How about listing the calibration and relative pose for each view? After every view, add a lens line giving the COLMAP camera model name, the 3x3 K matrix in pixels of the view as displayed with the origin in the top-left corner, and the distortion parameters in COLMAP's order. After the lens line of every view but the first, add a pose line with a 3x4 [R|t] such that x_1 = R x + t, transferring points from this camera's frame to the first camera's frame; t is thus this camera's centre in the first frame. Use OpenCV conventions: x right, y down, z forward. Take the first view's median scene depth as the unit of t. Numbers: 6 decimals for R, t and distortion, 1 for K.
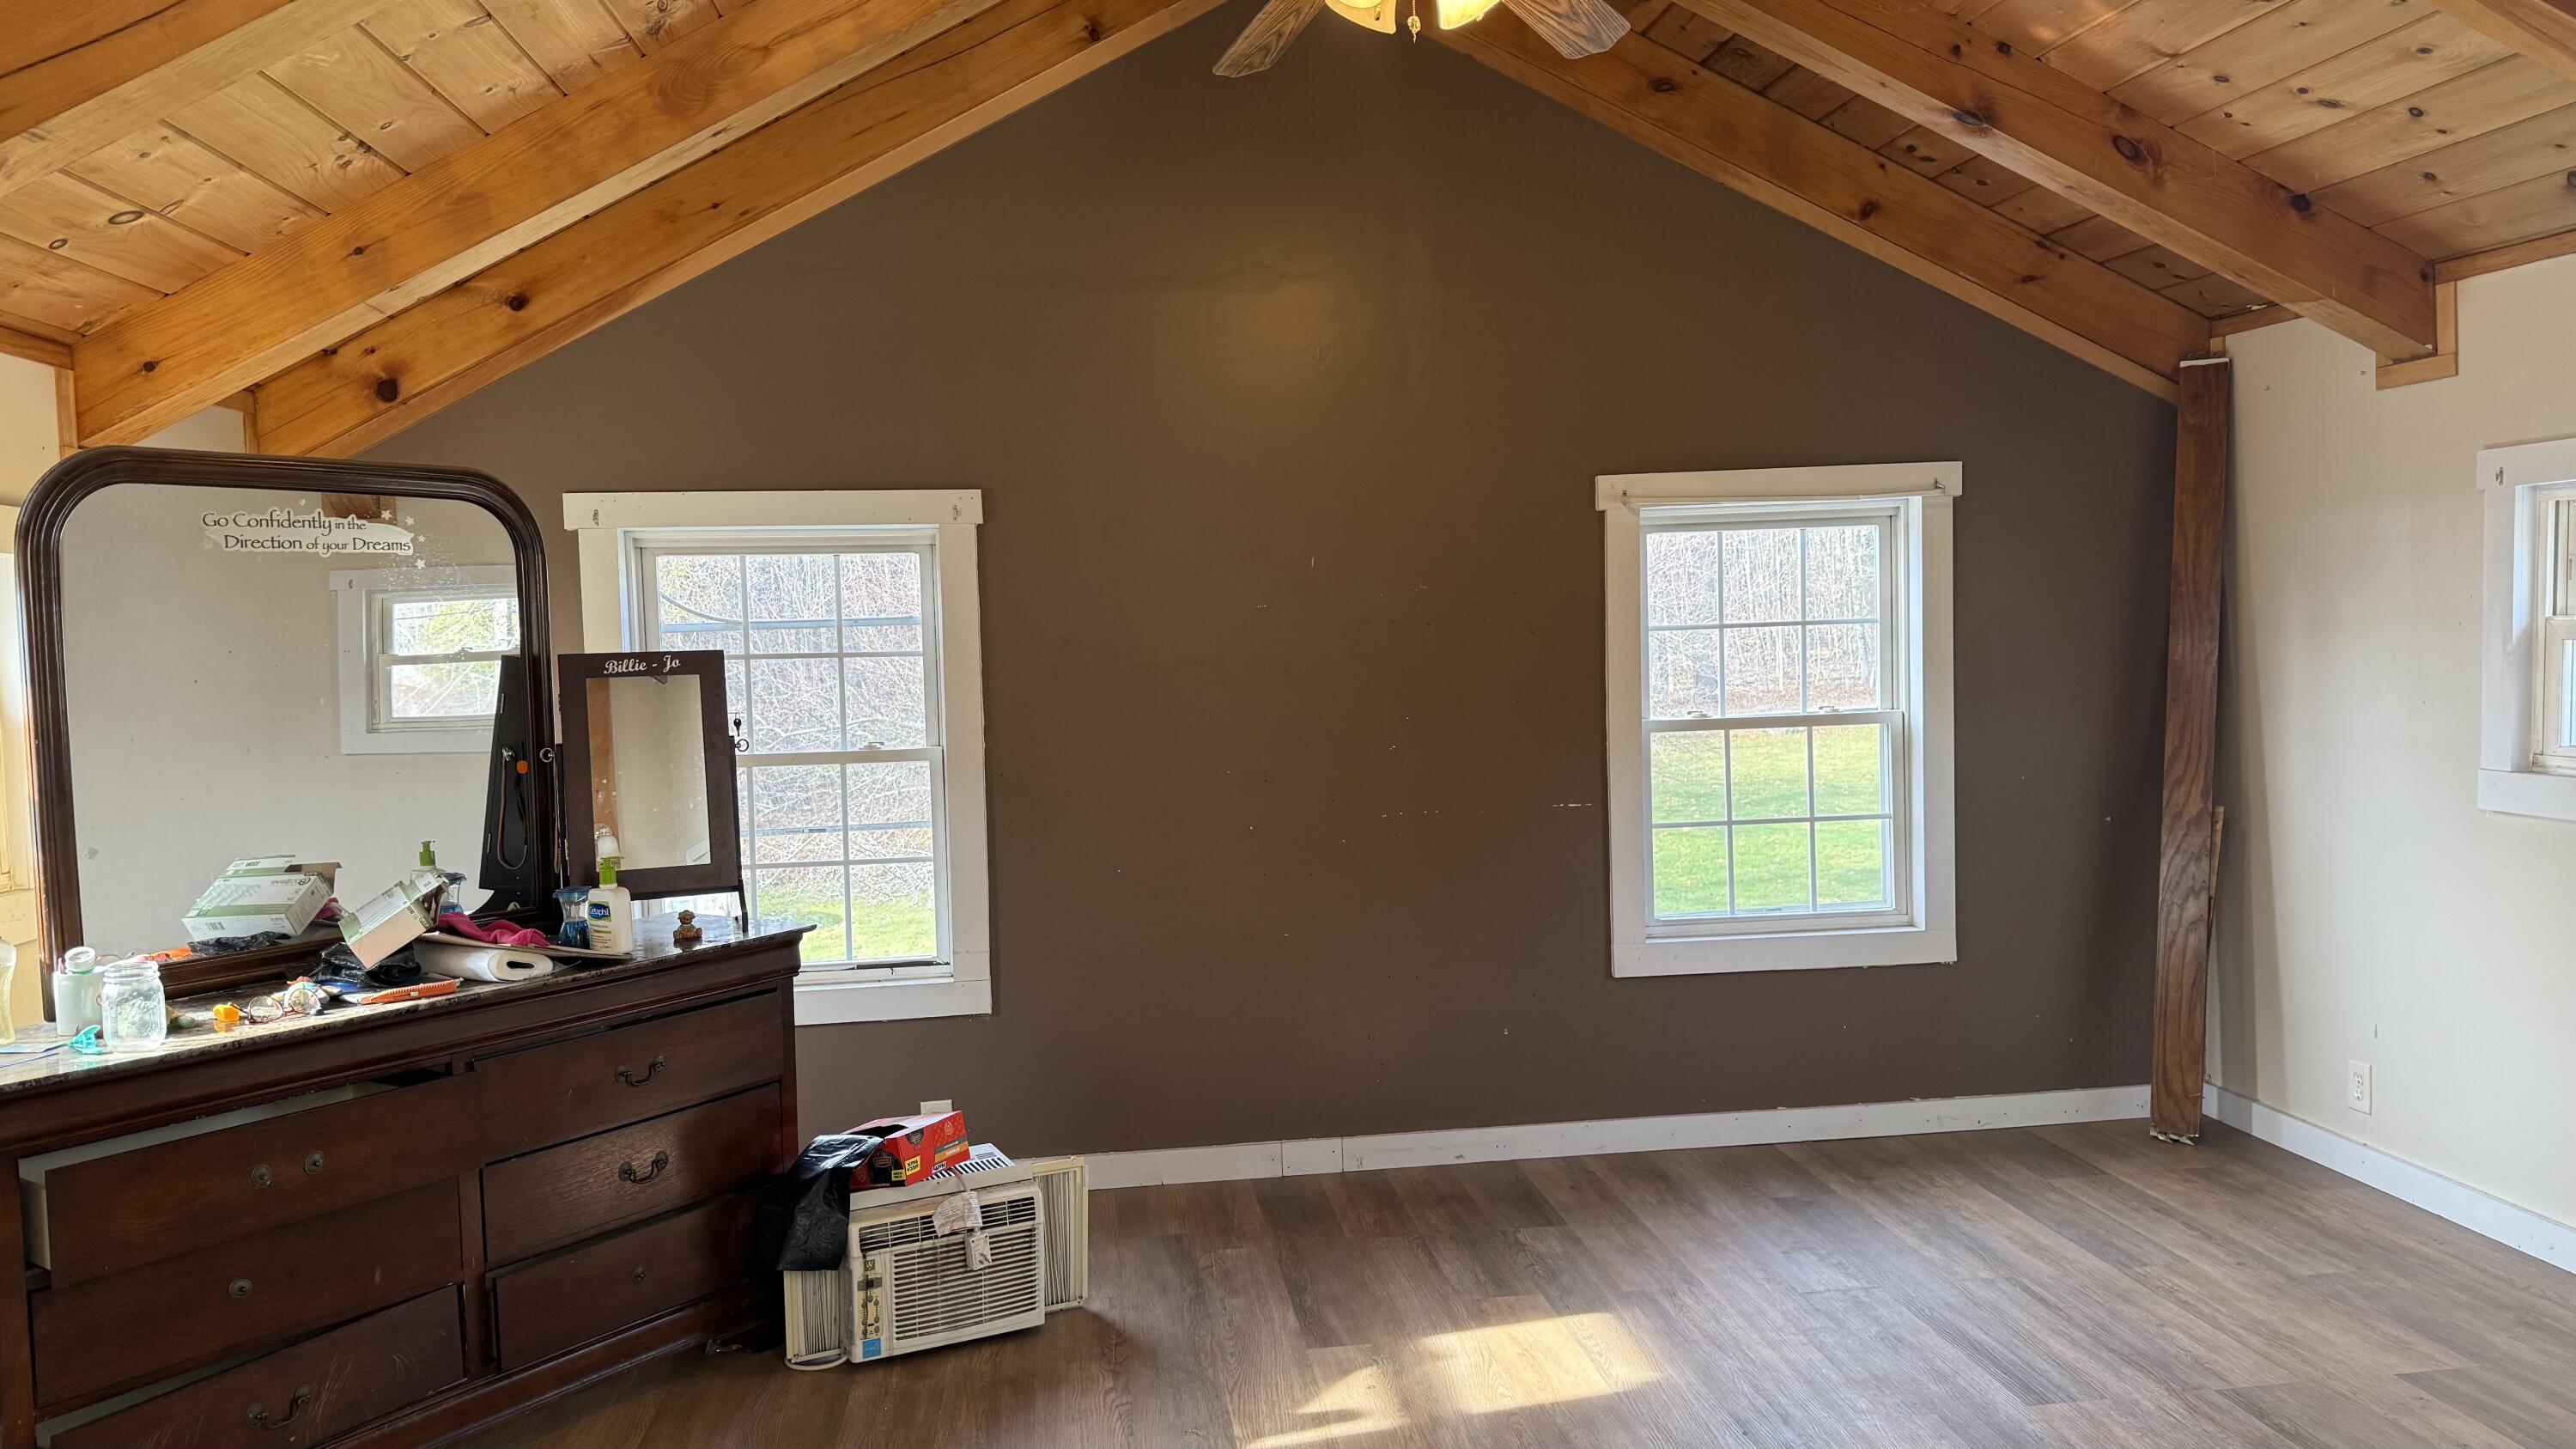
lens RADIAL K [[1814.1, 0, 1268.3], [0, 1814.1, 726.0], [0, 0, 1]] dist [0.061734, -0.070233]
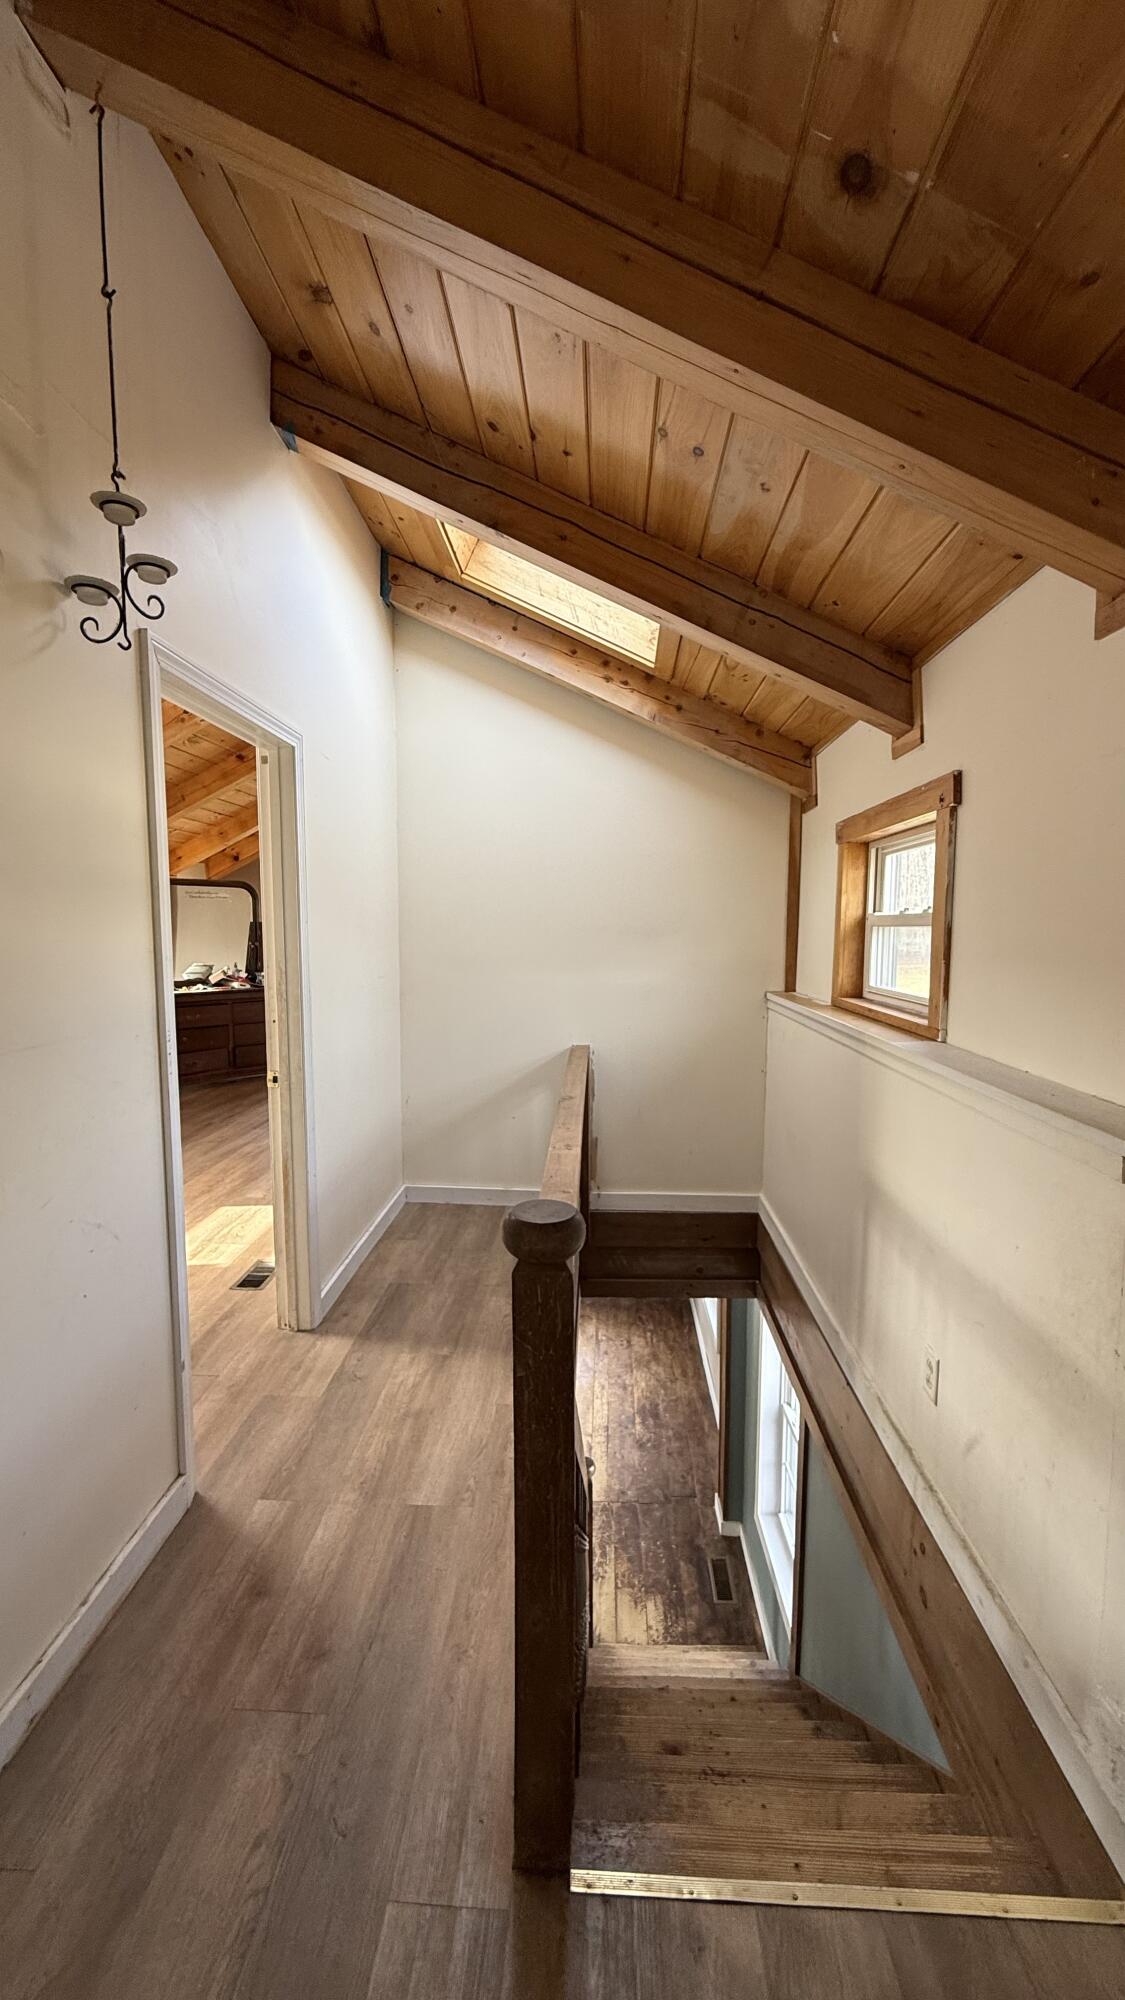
lens RADIAL K [[795.6, 0, 561.1], [0, 795.6, 999.4], [0, 0, 1]] dist [0.000009, 0.000002]
pose [[0.984200, 0.046638, -0.170806, 0.627169], [-0.039462, 0.998200, 0.045171, 0.032121], [0.172605, -0.037717, 0.984269, -0.745472]]
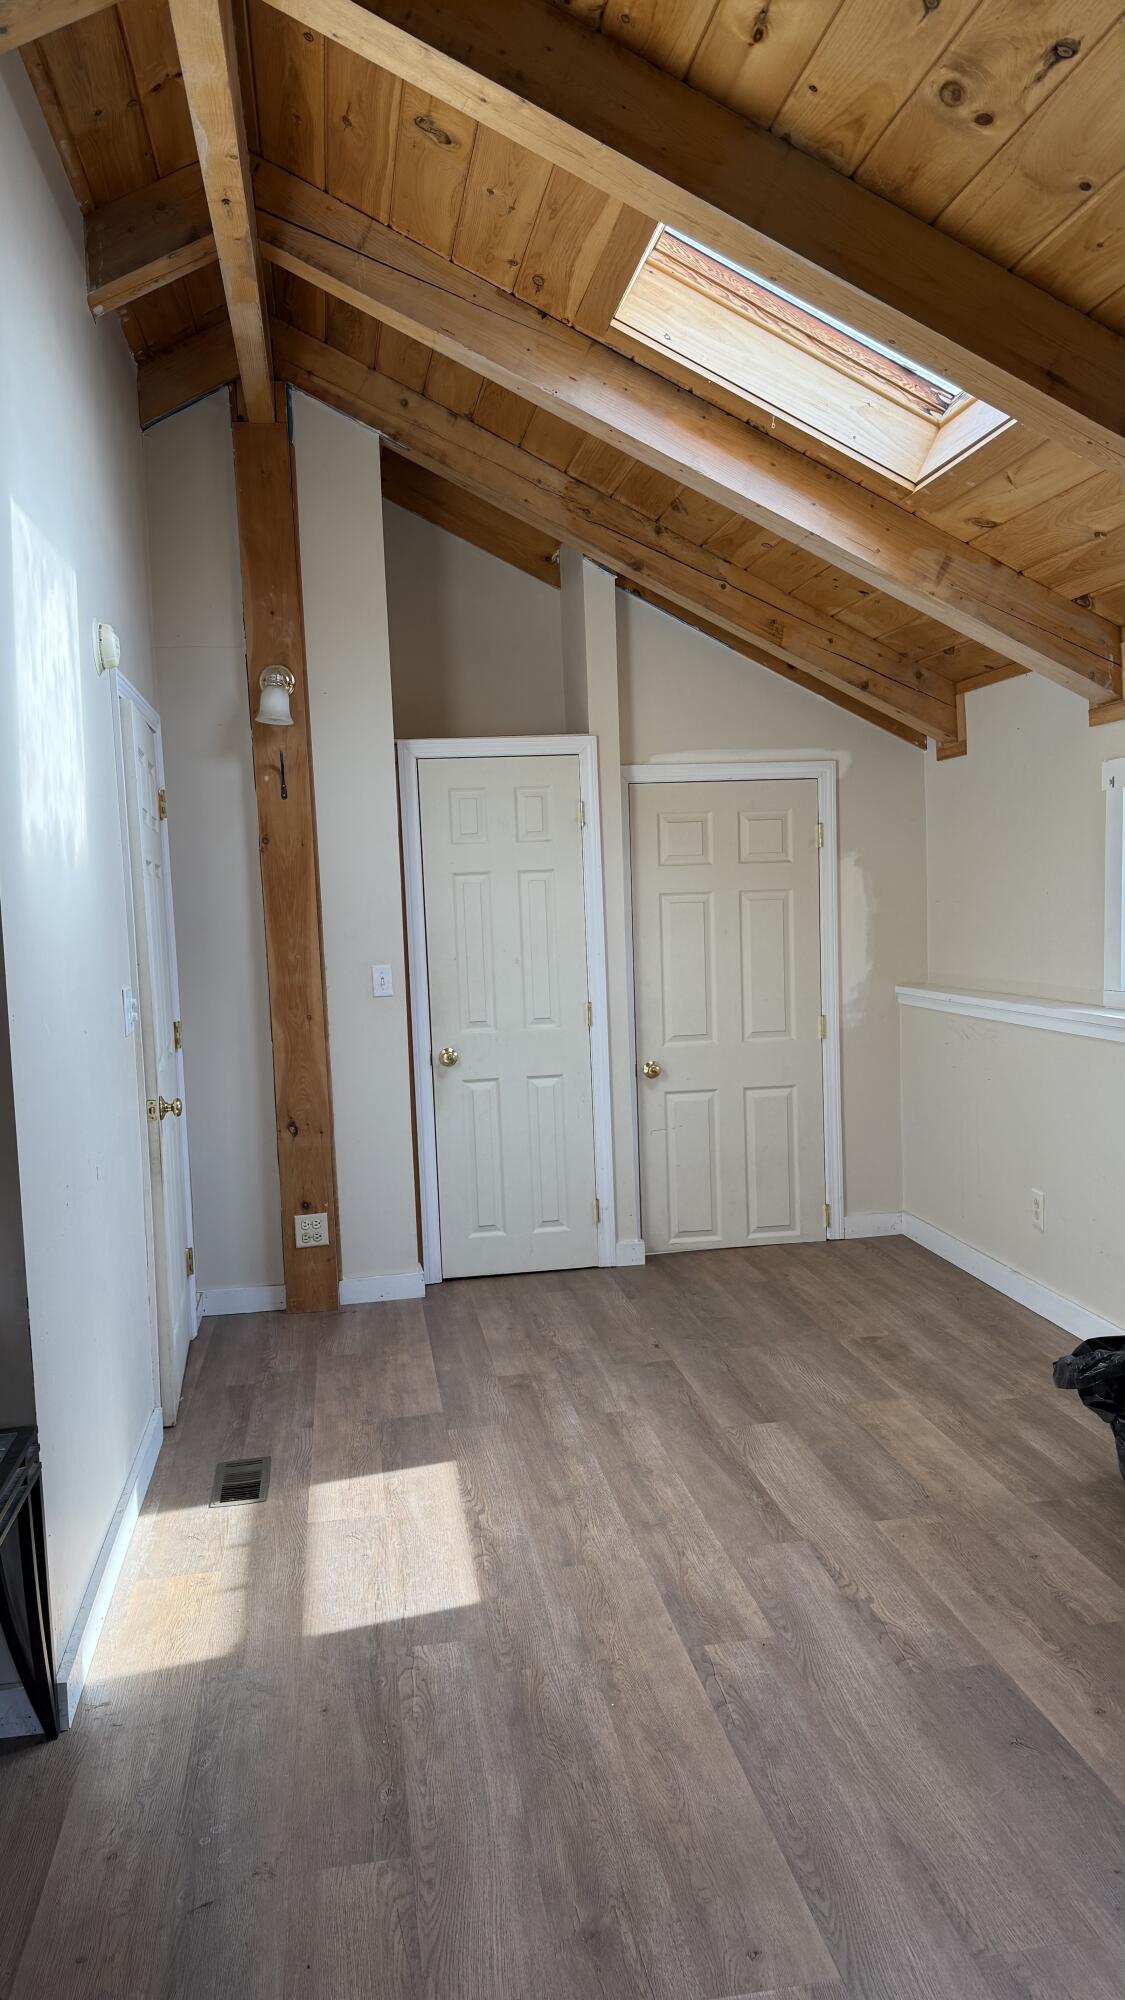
lens RADIAL K [[1408.3, 0, 562.7], [0, 1408.3, 1000.0], [0, 0, 1]] dist [0.061734, -0.070233]
pose [[-0.996860, 0.073552, -0.029339, 0.026600], [0.069229, 0.989346, 0.128071, -0.034815], [0.038446, 0.125638, -0.991331, 0.780477]]
